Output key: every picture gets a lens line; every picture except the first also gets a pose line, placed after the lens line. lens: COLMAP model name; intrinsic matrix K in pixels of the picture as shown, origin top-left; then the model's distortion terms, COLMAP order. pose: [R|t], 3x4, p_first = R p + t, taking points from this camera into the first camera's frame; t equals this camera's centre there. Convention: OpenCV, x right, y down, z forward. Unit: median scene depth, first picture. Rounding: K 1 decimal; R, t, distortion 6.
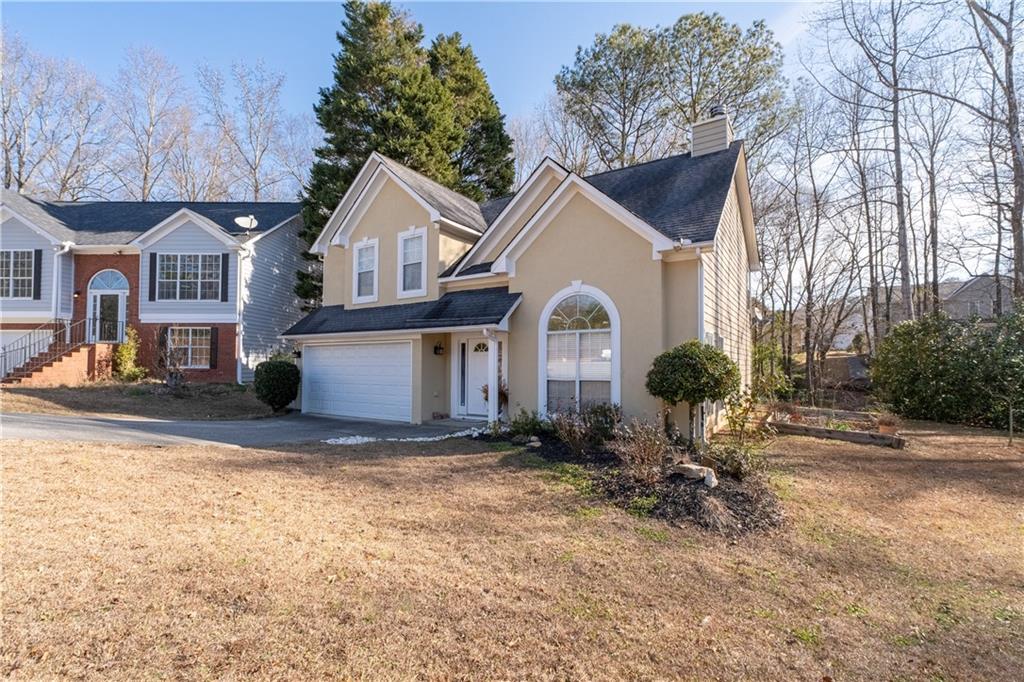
lens RADIAL K [[436.0, 0, 509.6], [0, 436.0, 348.7], [0, 0, 1]] dist [-0.003709, 0.000104]
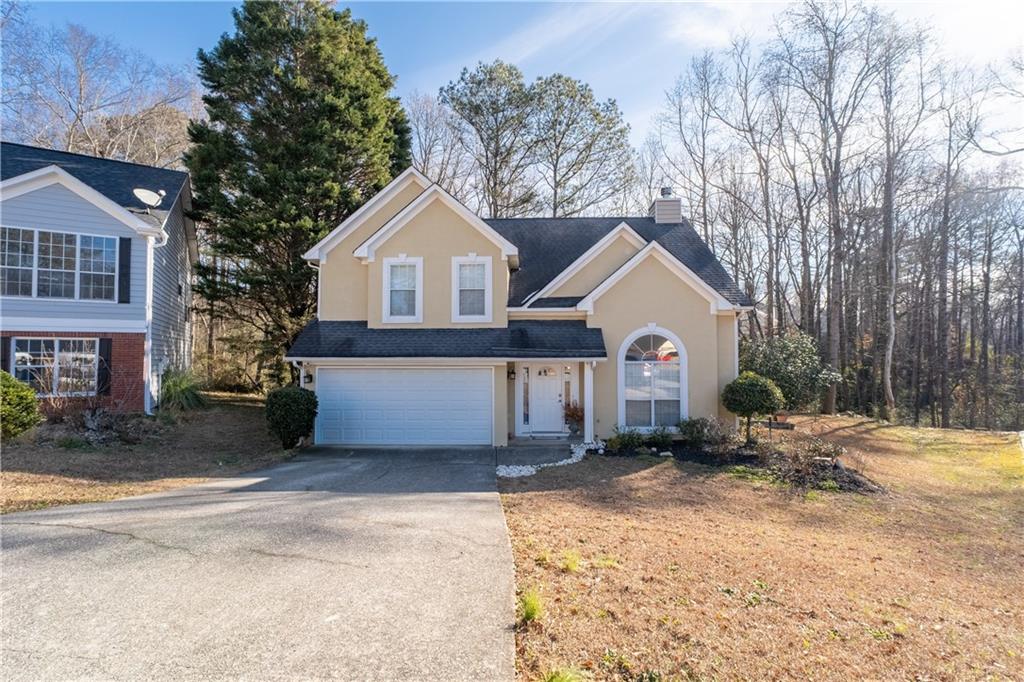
lens RADIAL K [[436.0, 0, 506.4], [0, 436.0, 337.4], [0, 0, 1]] dist [-0.003709, 0.000104]
pose [[0.867867, 0.012787, 0.496632, -0.580440], [-0.010921, 0.999918, -0.006660, -0.067100], [-0.496677, 0.000356, 0.867936, 0.060439]]
